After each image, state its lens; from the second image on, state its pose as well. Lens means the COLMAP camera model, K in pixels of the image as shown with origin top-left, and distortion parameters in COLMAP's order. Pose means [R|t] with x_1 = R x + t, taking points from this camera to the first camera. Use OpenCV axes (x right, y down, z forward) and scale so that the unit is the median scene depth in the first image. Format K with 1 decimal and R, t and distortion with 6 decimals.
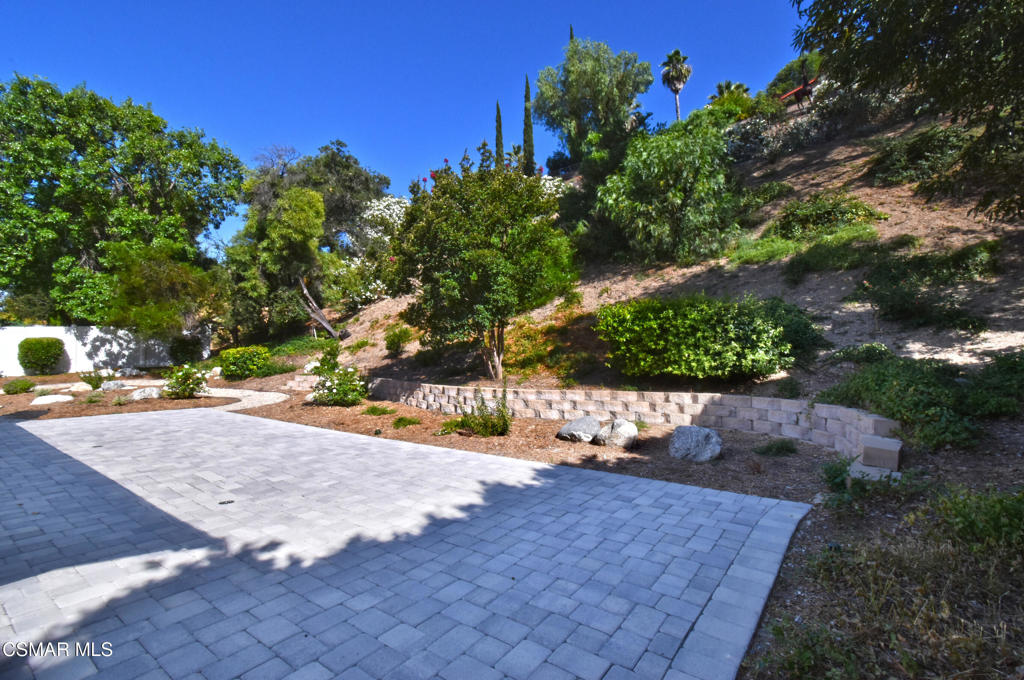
lens RADIAL K [[459.0, 0, 530.5], [0, 459.0, 316.1], [0, 0, 1]] dist [0.003444, 0.000255]
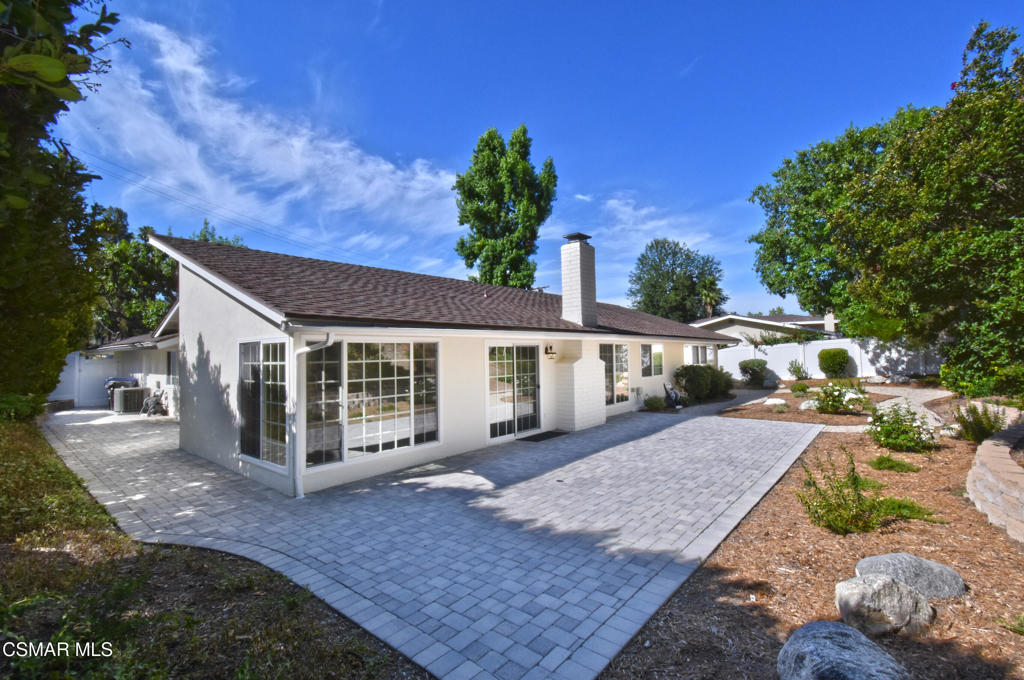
lens RADIAL K [[446.3, 0, 503.2], [0, 446.3, 342.9], [0, 0, 1]] dist [-0.001638, -0.000531]
pose [[-0.091742, -0.027373, -0.995406, 0.327246], [0.107280, 0.993532, -0.037209, -0.026134], [0.989987, -0.110200, -0.088212, 0.293023]]
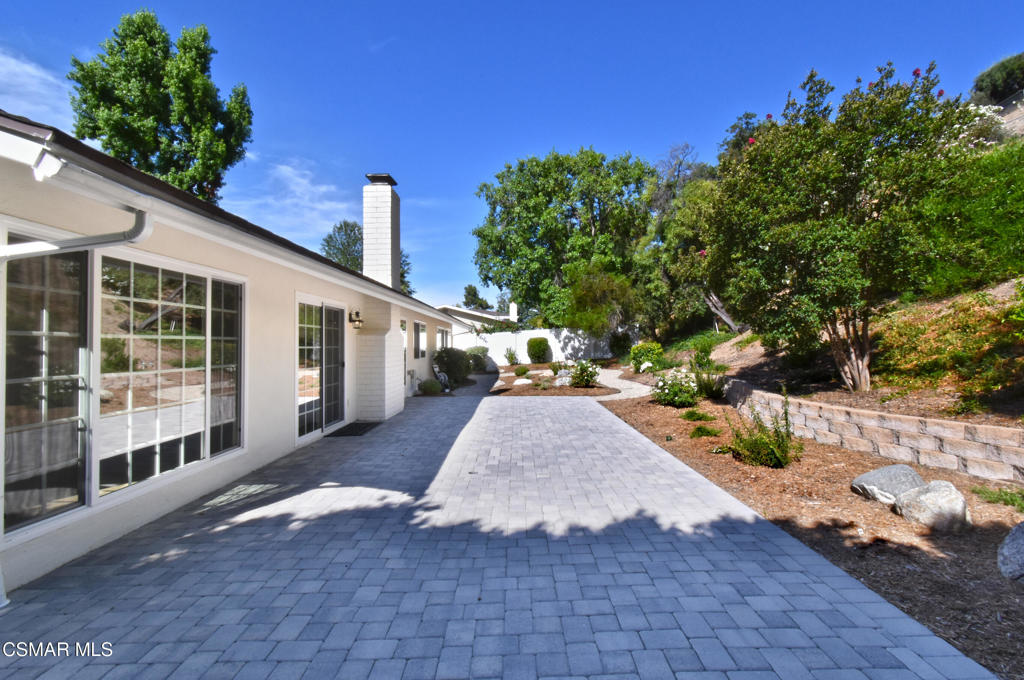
lens RADIAL K [[475.4, 0, 512.0], [0, 475.4, 340.0], [0, 0, 1]] dist [0.005883, -0.000859]
pose [[0.576569, -0.012763, -0.816949, 0.170168], [0.075350, 0.996448, 0.037611, -0.010423], [0.813567, -0.083243, 0.575482, 0.090666]]
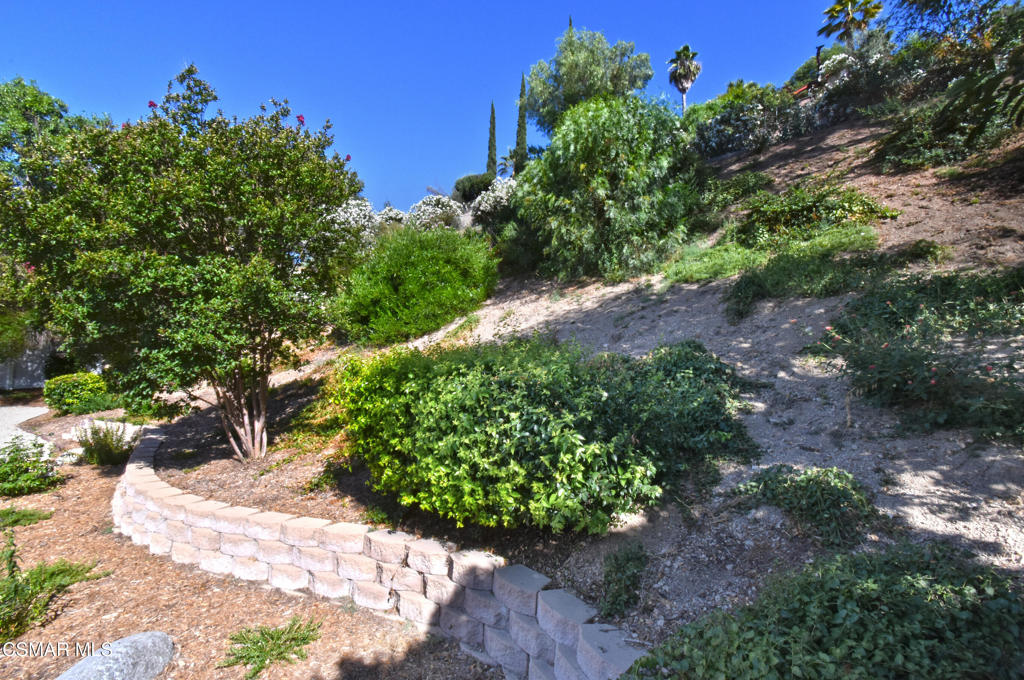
lens RADIAL K [[452.9, 0, 529.3], [0, 452.9, 344.5], [0, 0, 1]] dist [0.000590, -0.000355]
pose [[0.999203, 0.022581, -0.032916, 0.244076], [-0.021260, 0.998975, 0.039951, -0.040189], [0.033784, -0.039220, 0.998659, 0.289951]]
